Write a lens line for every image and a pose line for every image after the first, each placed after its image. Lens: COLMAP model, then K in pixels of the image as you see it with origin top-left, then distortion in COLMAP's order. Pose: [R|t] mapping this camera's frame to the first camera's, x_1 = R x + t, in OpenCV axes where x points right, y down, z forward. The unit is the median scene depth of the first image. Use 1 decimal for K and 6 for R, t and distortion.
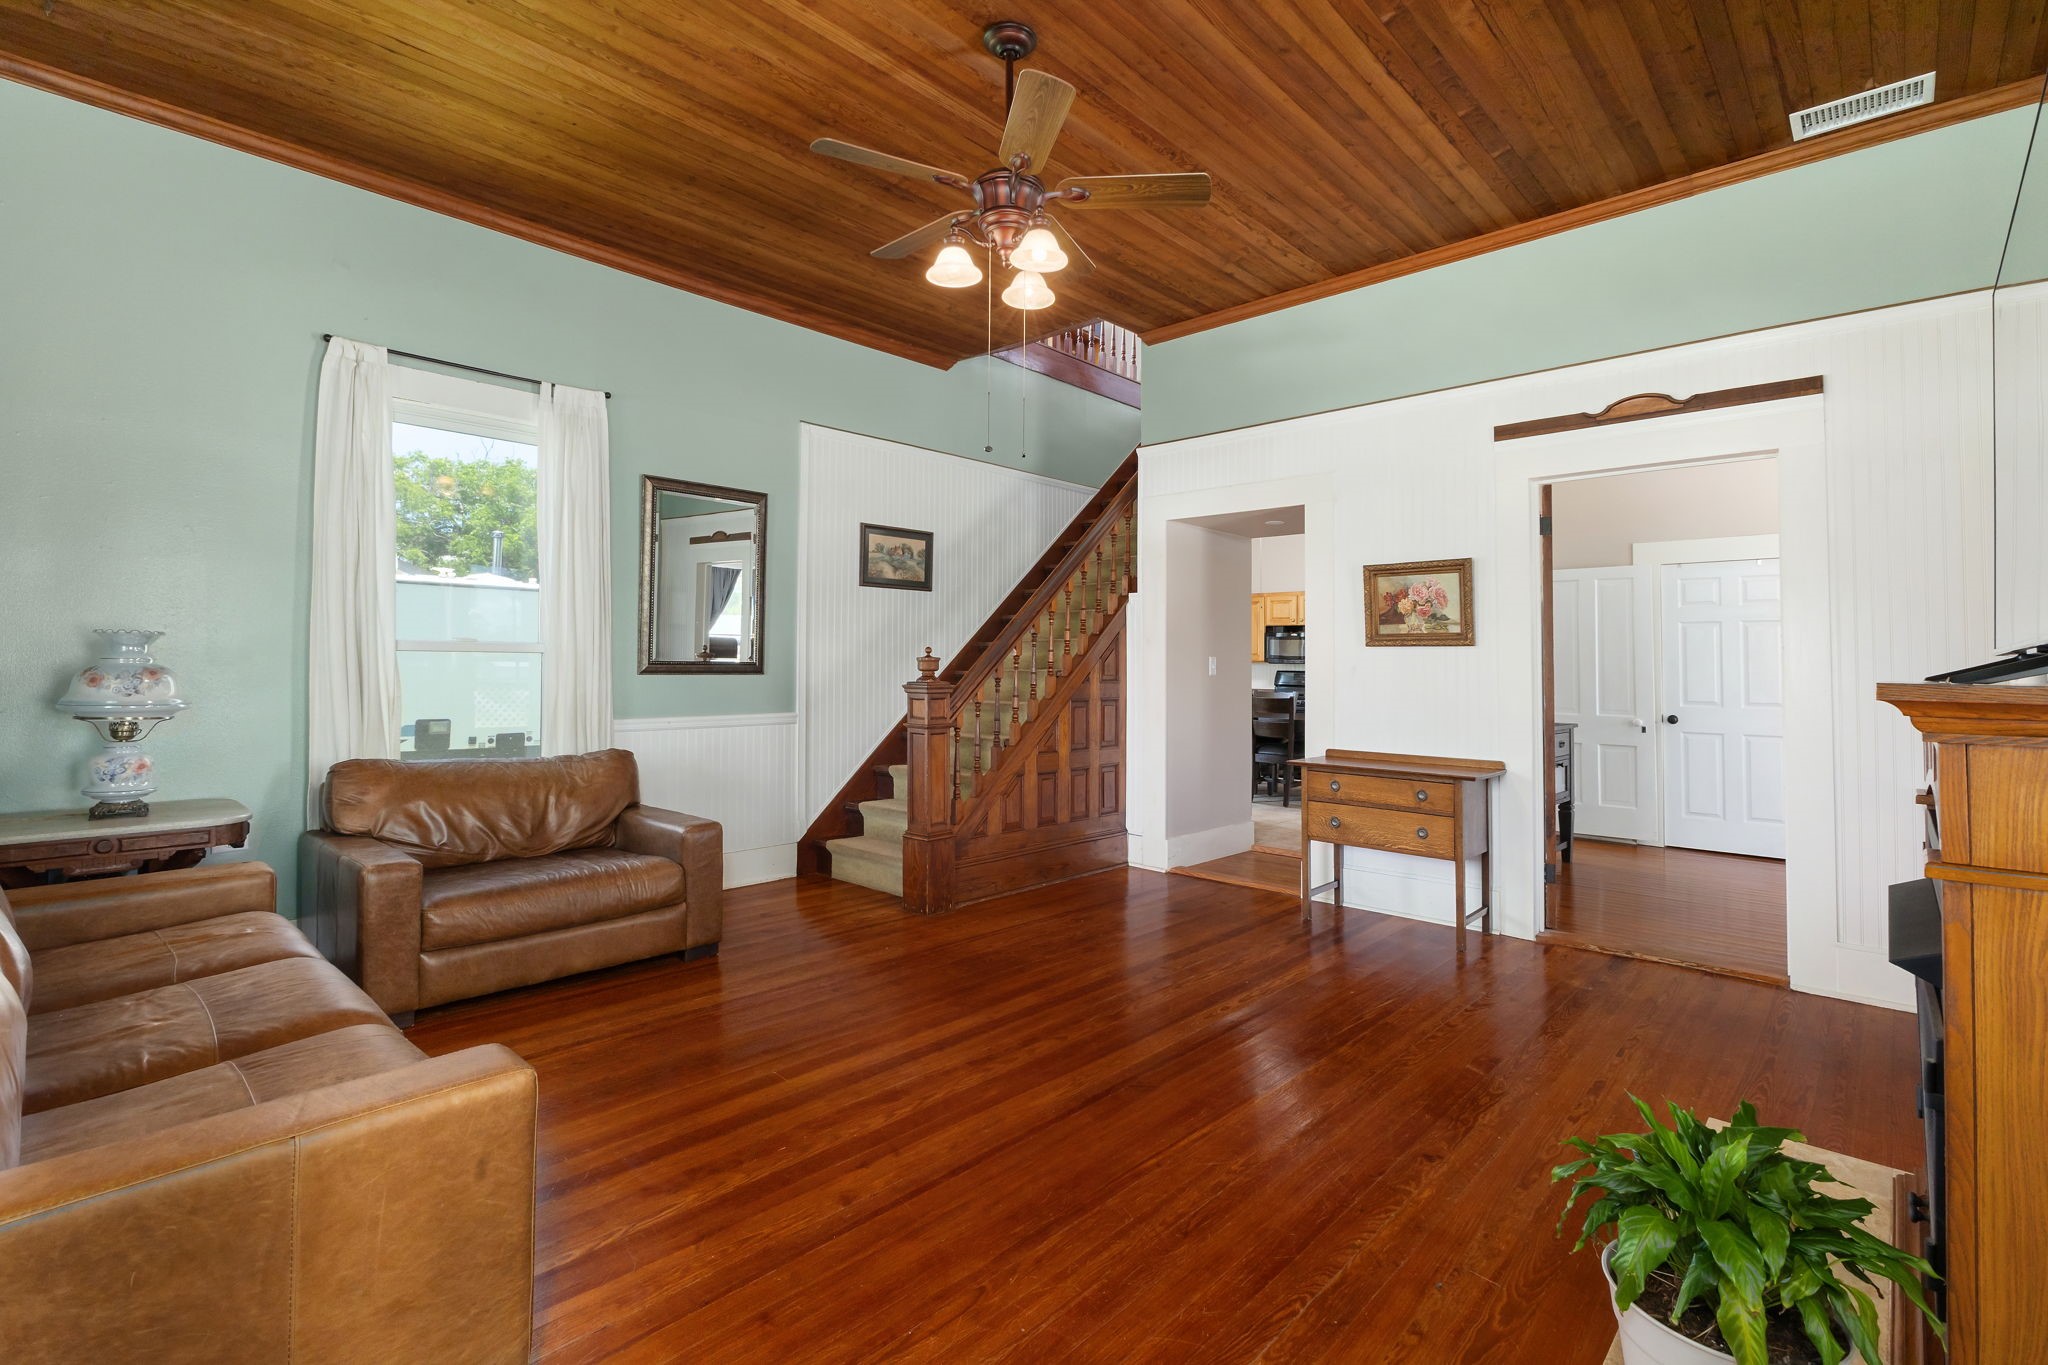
lens RADIAL K [[977.9, 0, 985.9], [0, 977.9, 621.9], [0, 0, 1]] dist [0.024074, -0.000964]
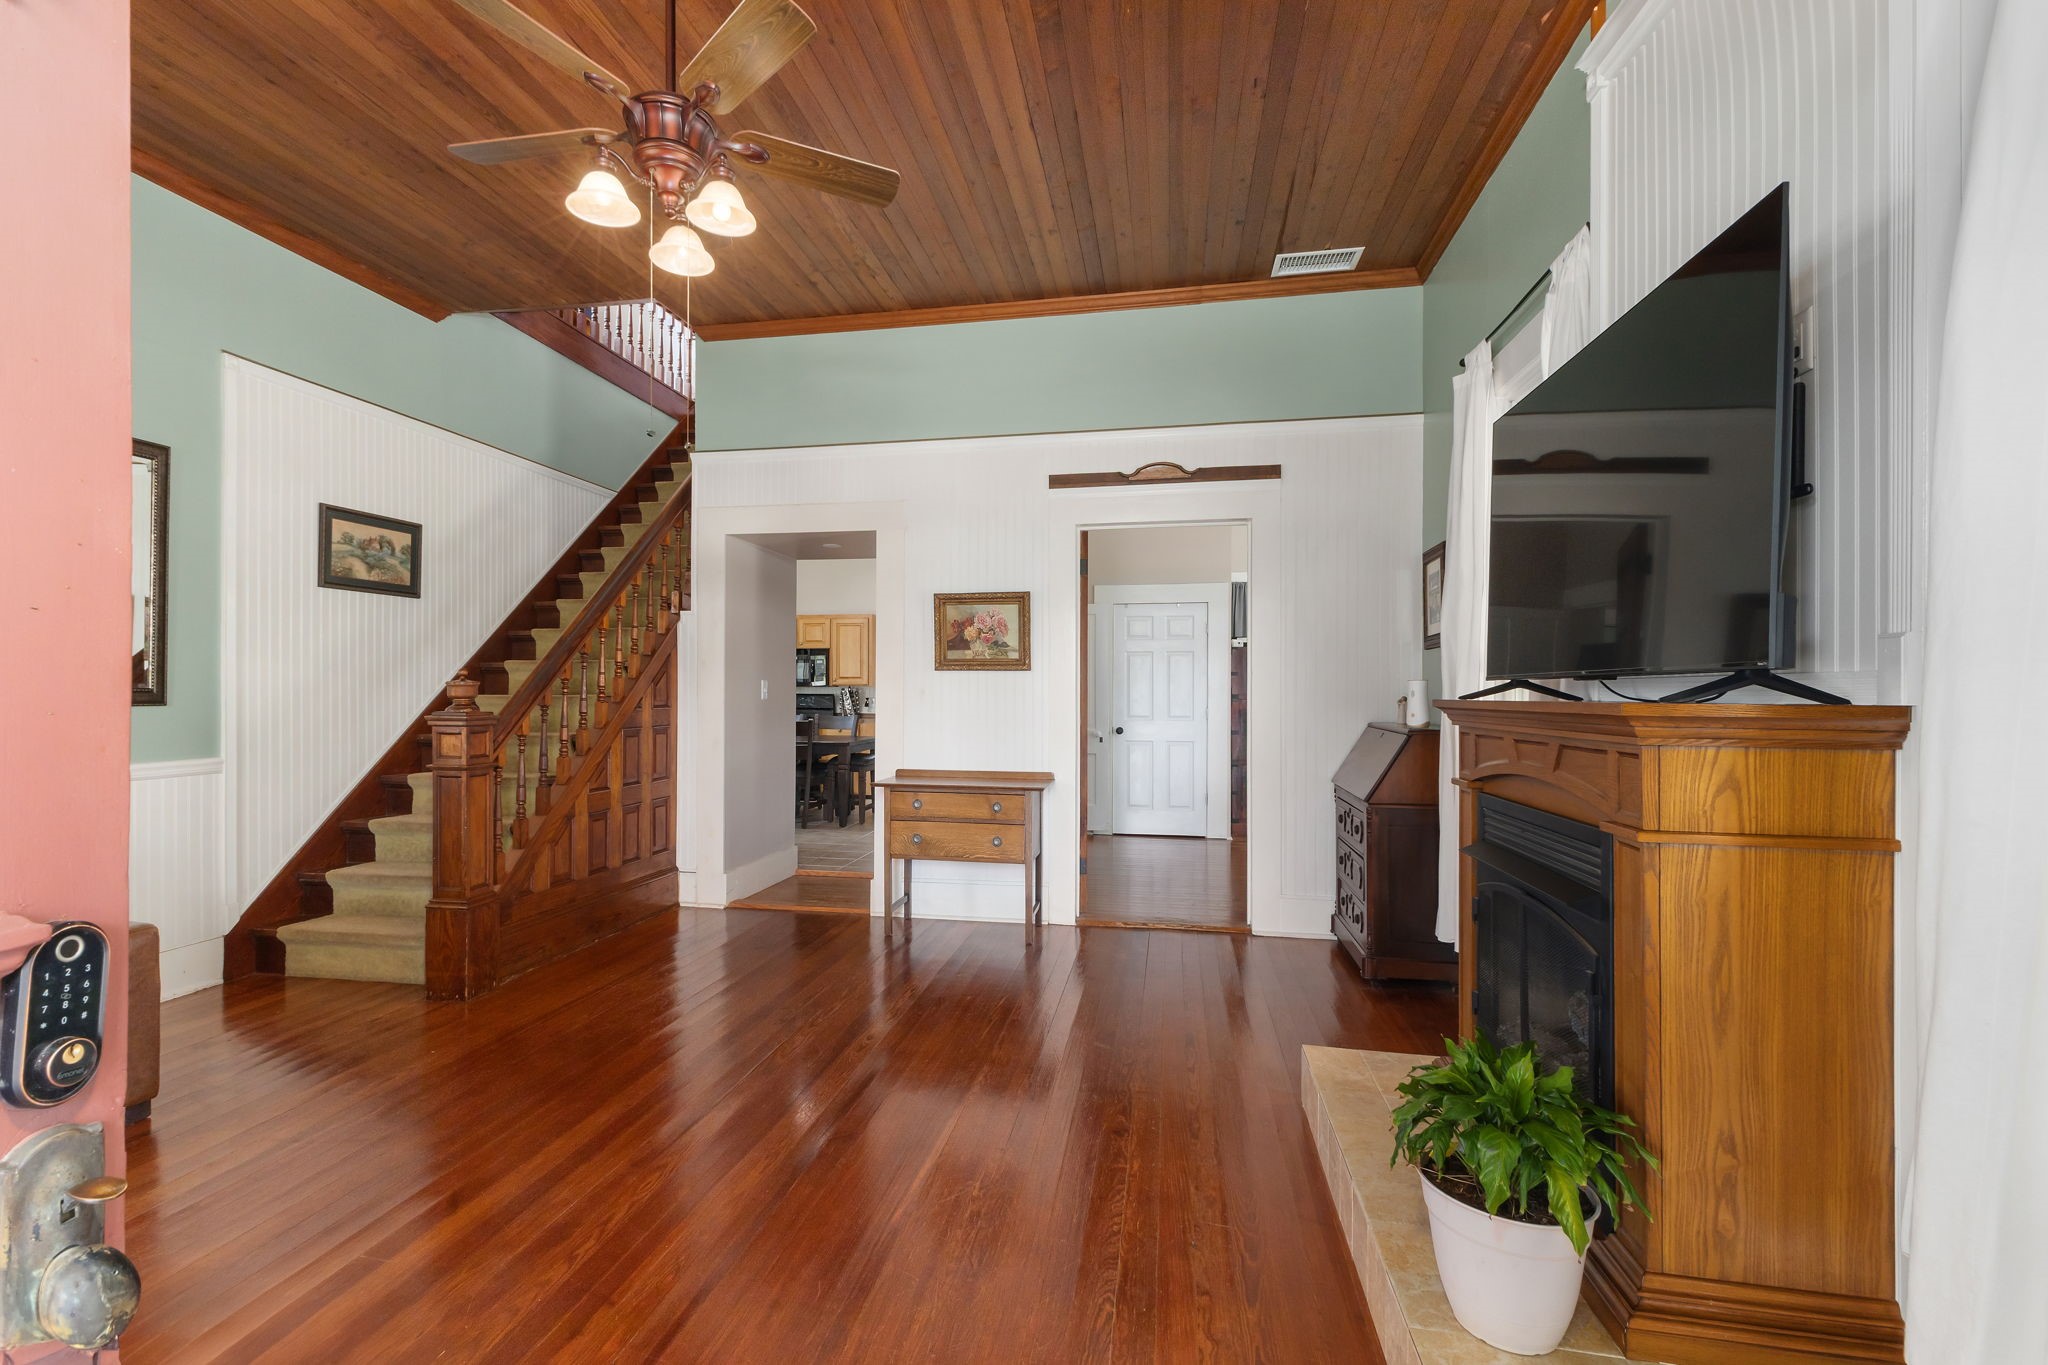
lens RADIAL K [[977.9, 0, 1001.2], [0, 977.9, 680.4], [0, 0, 1]] dist [0.024074, -0.000964]
pose [[0.836162, -0.000845, 0.548481, -0.118303], [-0.019458, 0.999324, 0.031202, 0.001385], [-0.548137, -0.036762, 0.835580, 0.076086]]
